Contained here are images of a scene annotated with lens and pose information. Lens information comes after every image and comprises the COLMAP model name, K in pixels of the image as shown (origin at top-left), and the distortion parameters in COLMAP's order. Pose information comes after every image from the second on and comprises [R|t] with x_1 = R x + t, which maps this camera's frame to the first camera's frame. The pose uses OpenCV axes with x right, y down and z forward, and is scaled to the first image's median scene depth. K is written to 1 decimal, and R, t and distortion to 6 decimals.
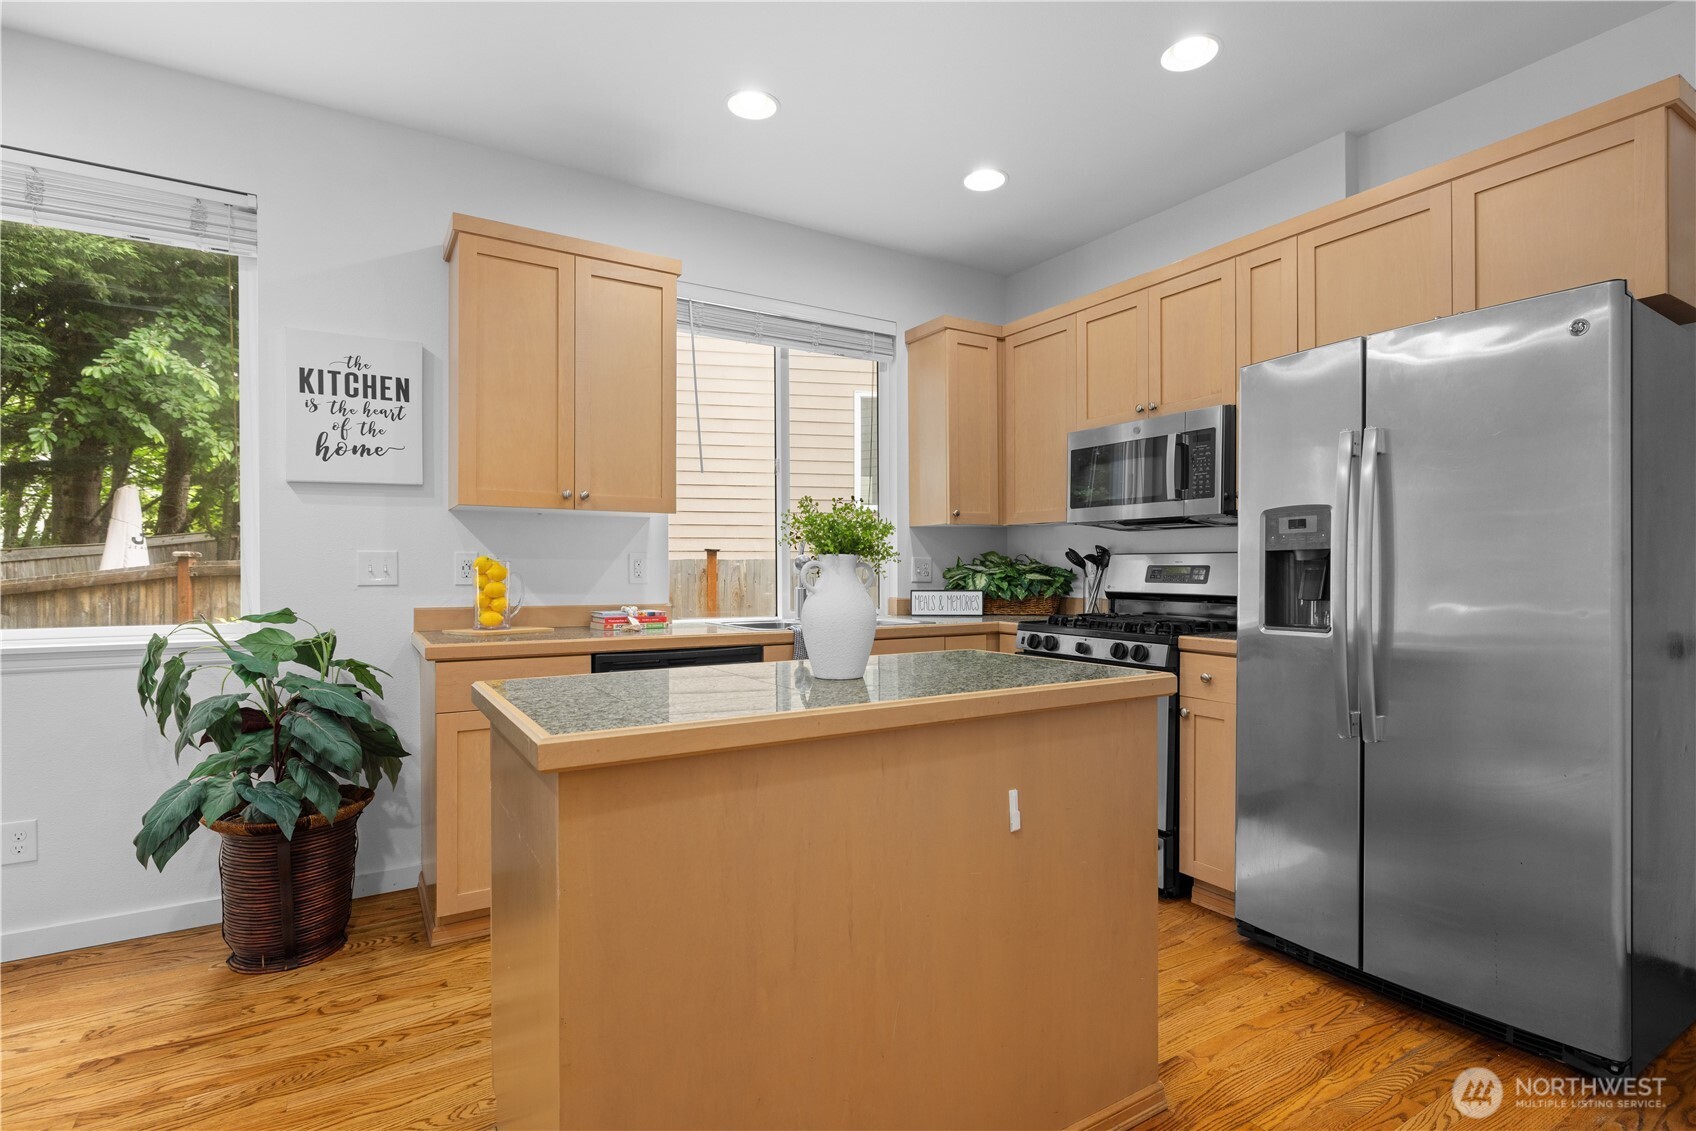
lens RADIAL K [[817.1, 0, 855.7], [0, 817.1, 575.7], [0, 0, 1]] dist [-0.003855, -0.000141]
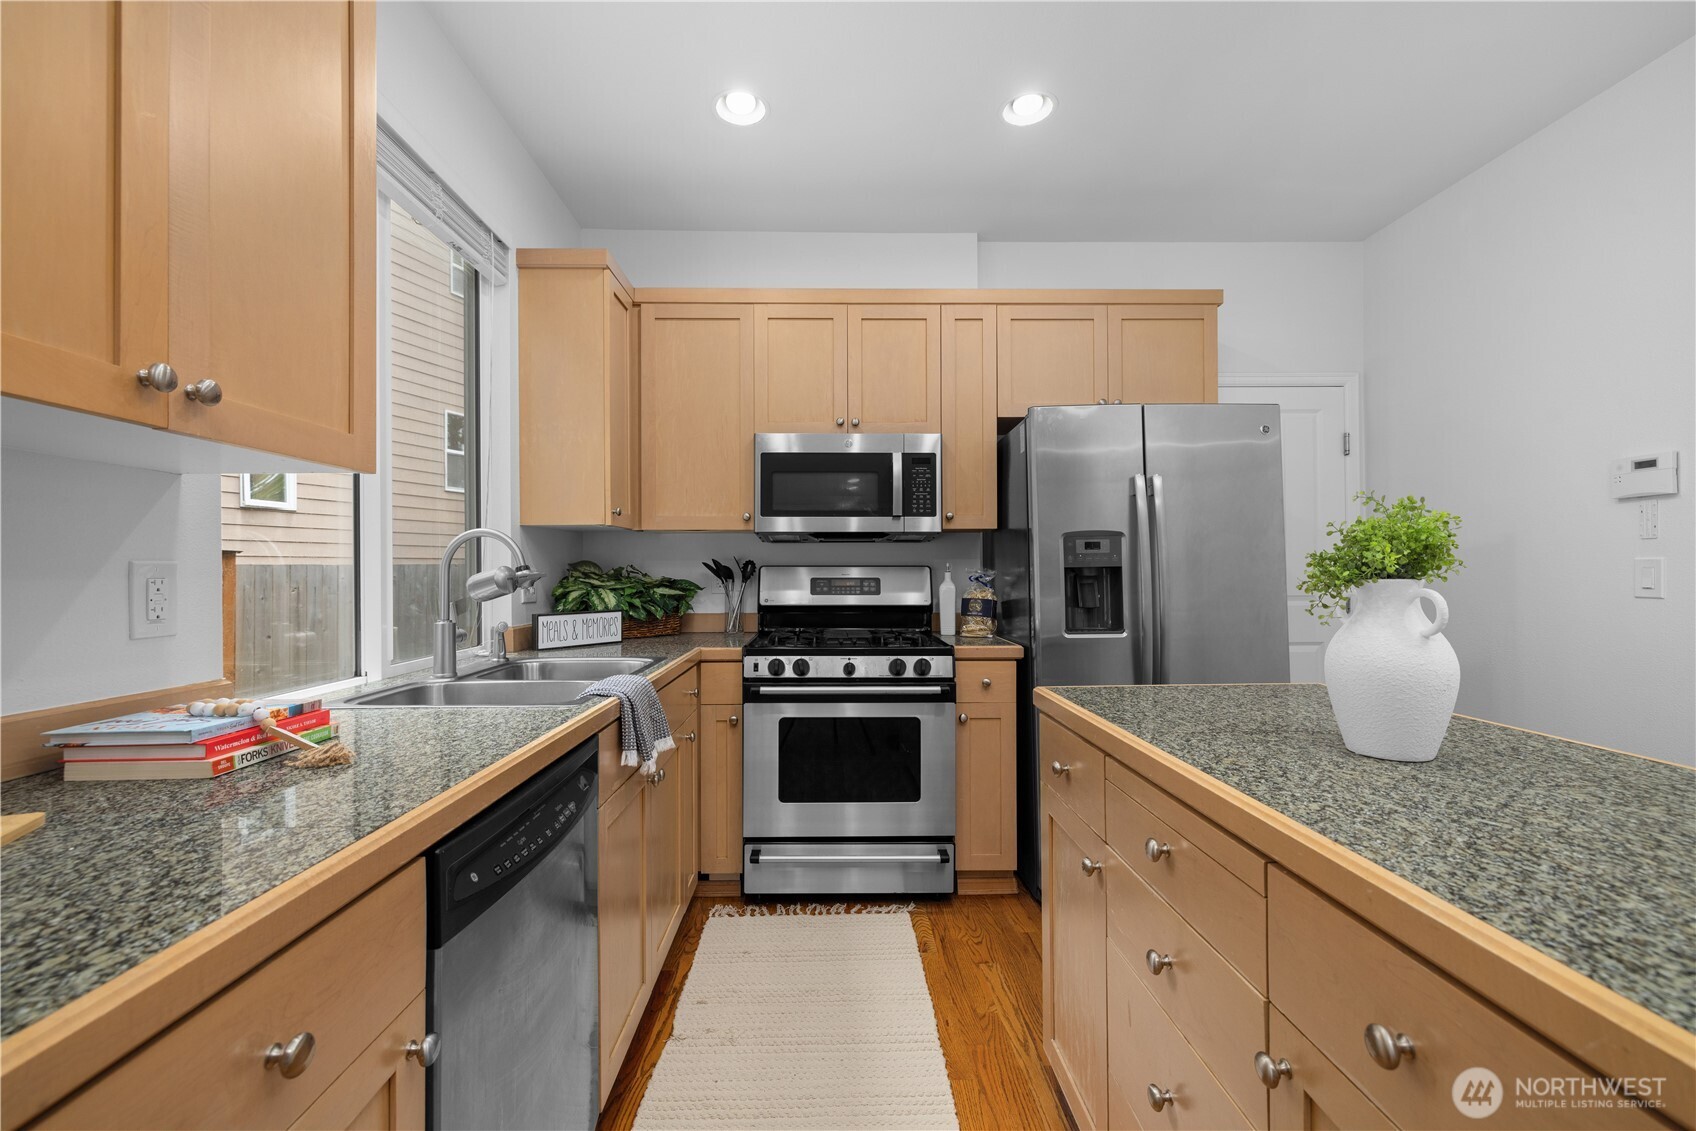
lens RADIAL K [[712.3, 0, 842.4], [0, 712.3, 567.8], [0, 0, 1]] dist [-0.001469, 0.000166]
pose [[0.512549, 0.002448, 0.858654, -0.450981], [0.010151, 0.999909, -0.008910, -0.020293], [-0.858598, 0.013283, 0.512478, 0.626237]]
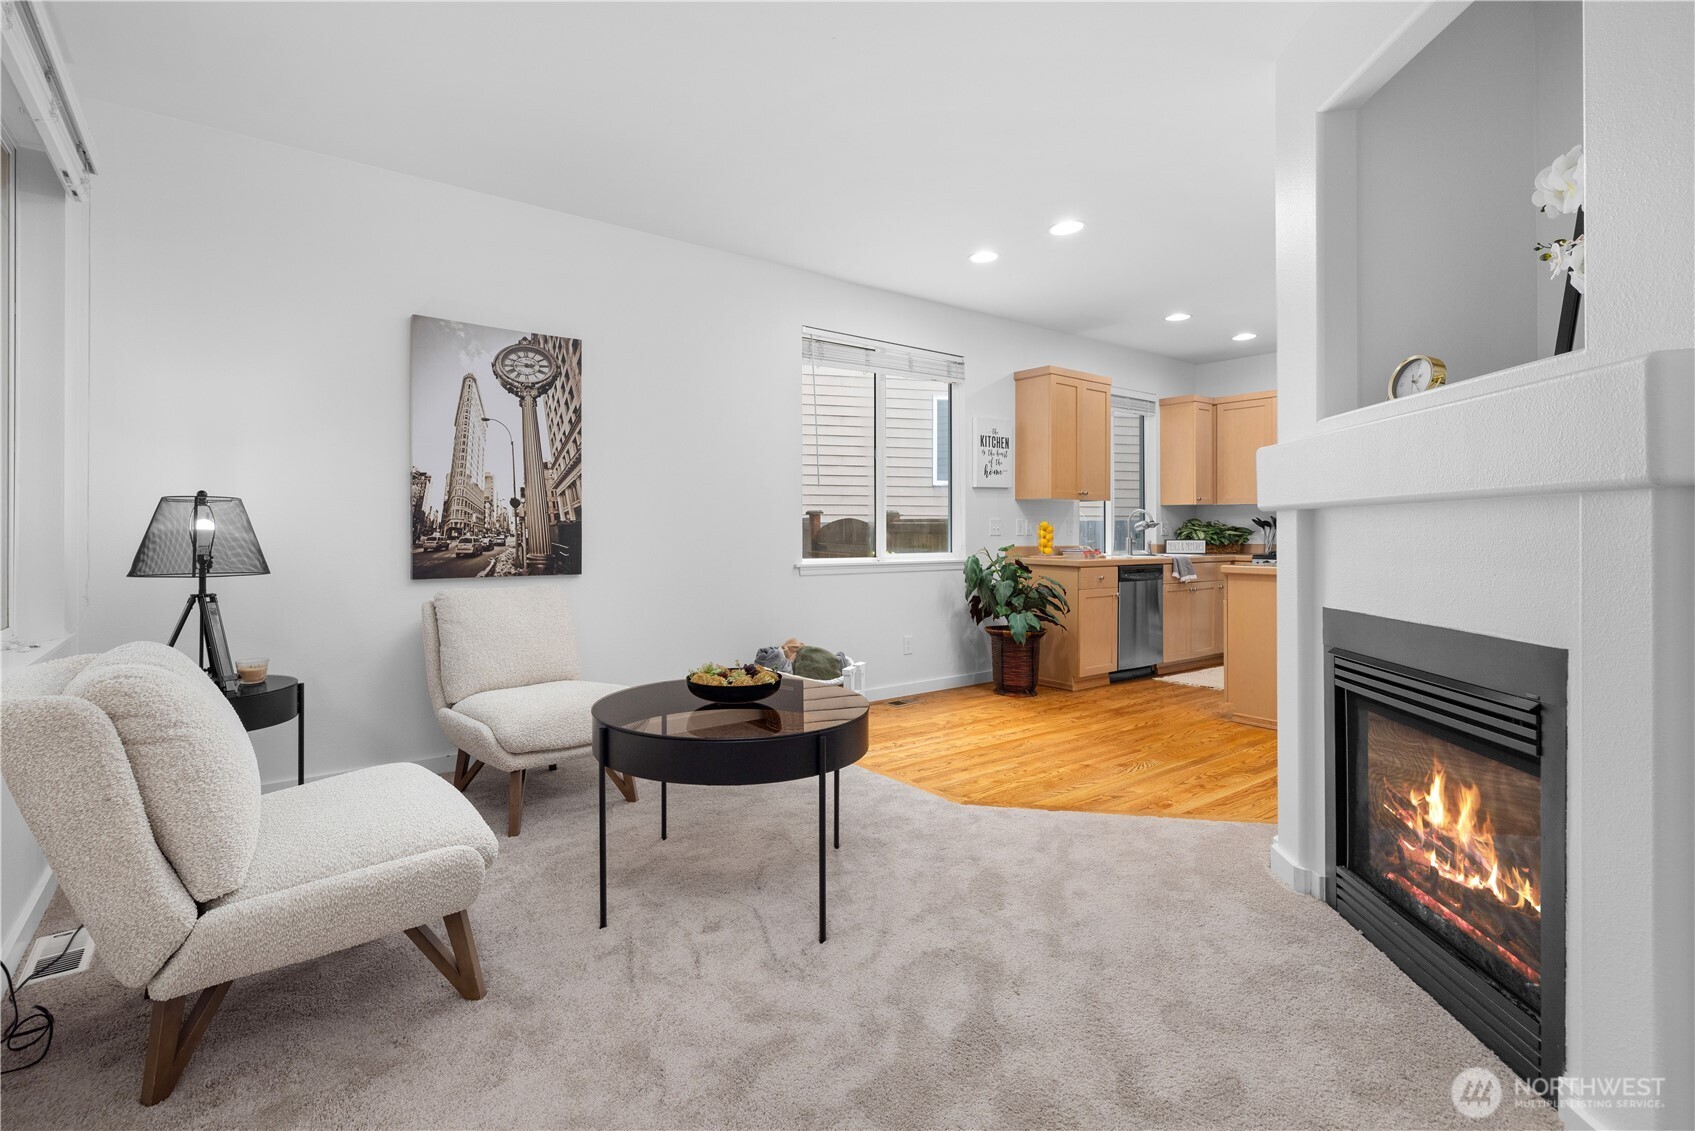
lens RADIAL K [[757.4, 0, 772.1], [0, 757.4, 527.2], [0, 0, 1]] dist [-0.017884, 0.000888]
pose [[0.999380, 0.002239, 0.035141, -1.219942], [-0.001910, 0.999954, -0.009407, 0.010170], [-0.035161, 0.009334, 0.999338, -0.932892]]
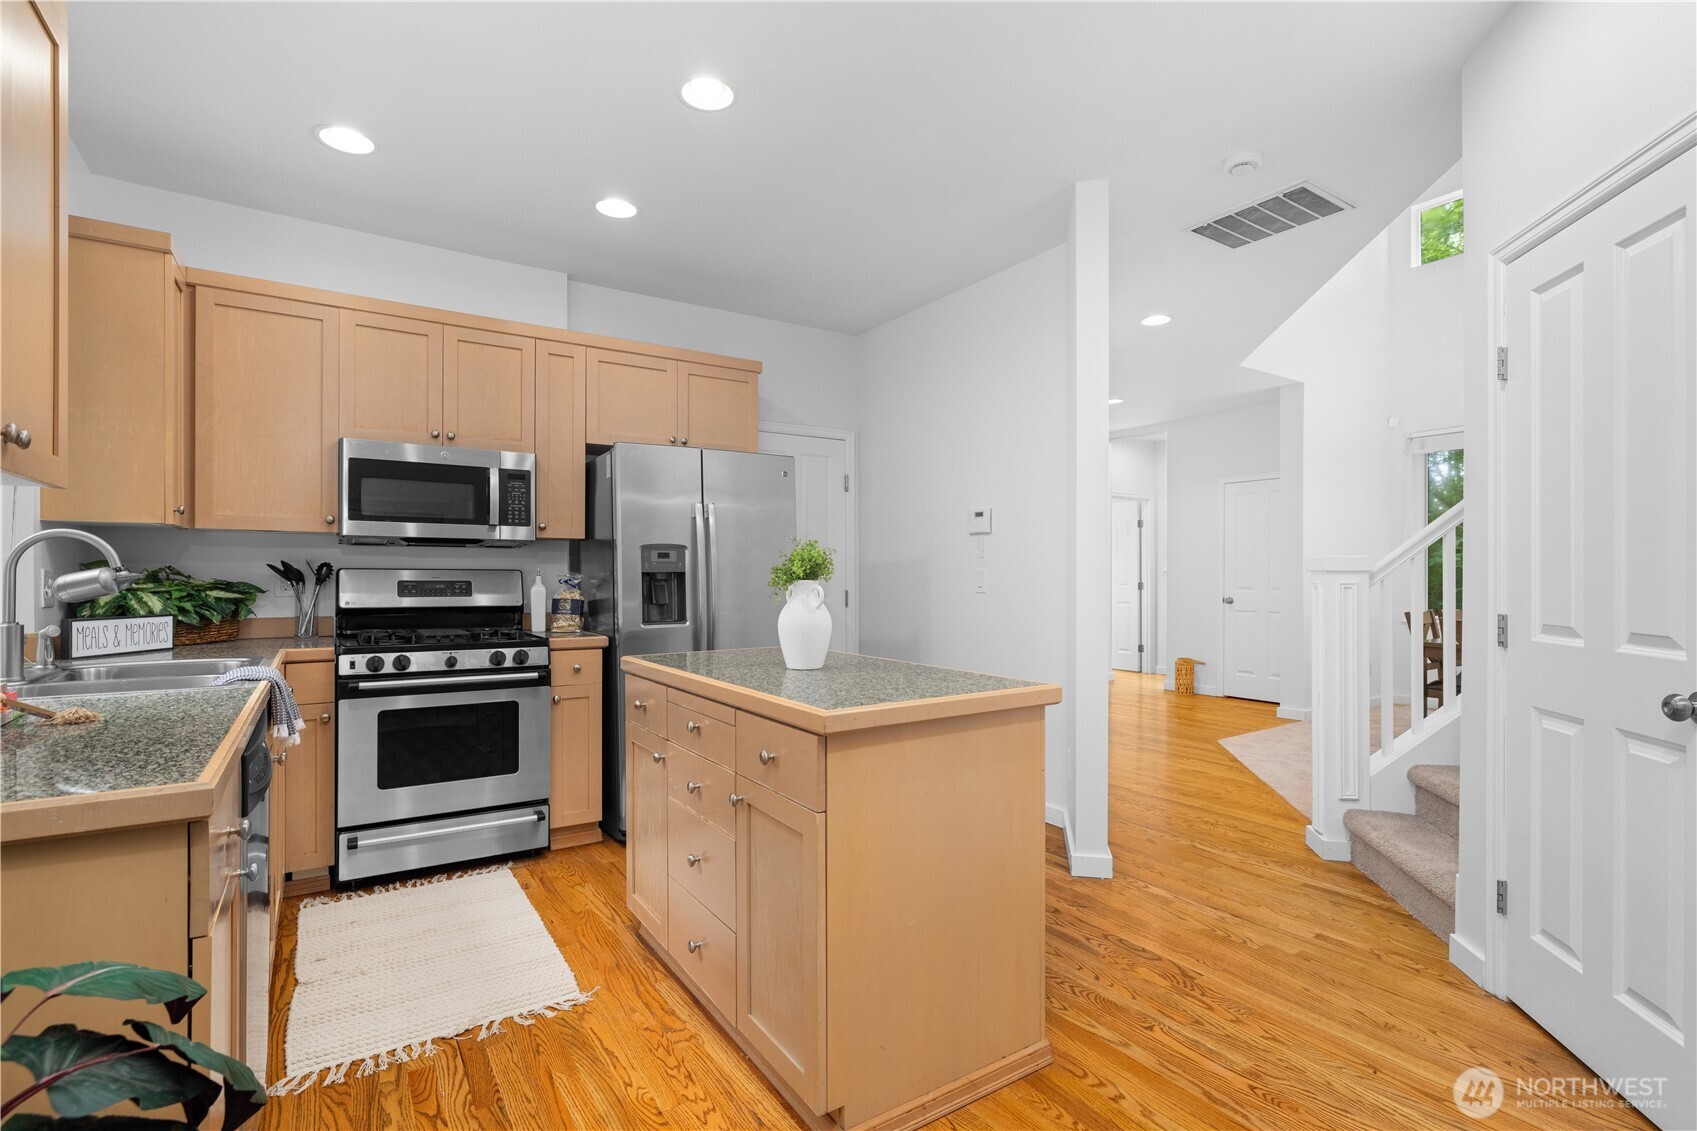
lens RADIAL K [[790.7, 0, 854.8], [0, 790.7, 575.4], [0, 0, 1]] dist [-0.009244, 0.002370]
pose [[-0.030660, -0.000841, 0.999530, -0.787446], [0.005508, 0.999984, 0.001011, -0.020371], [-0.999515, 0.005536, -0.030654, 0.549820]]
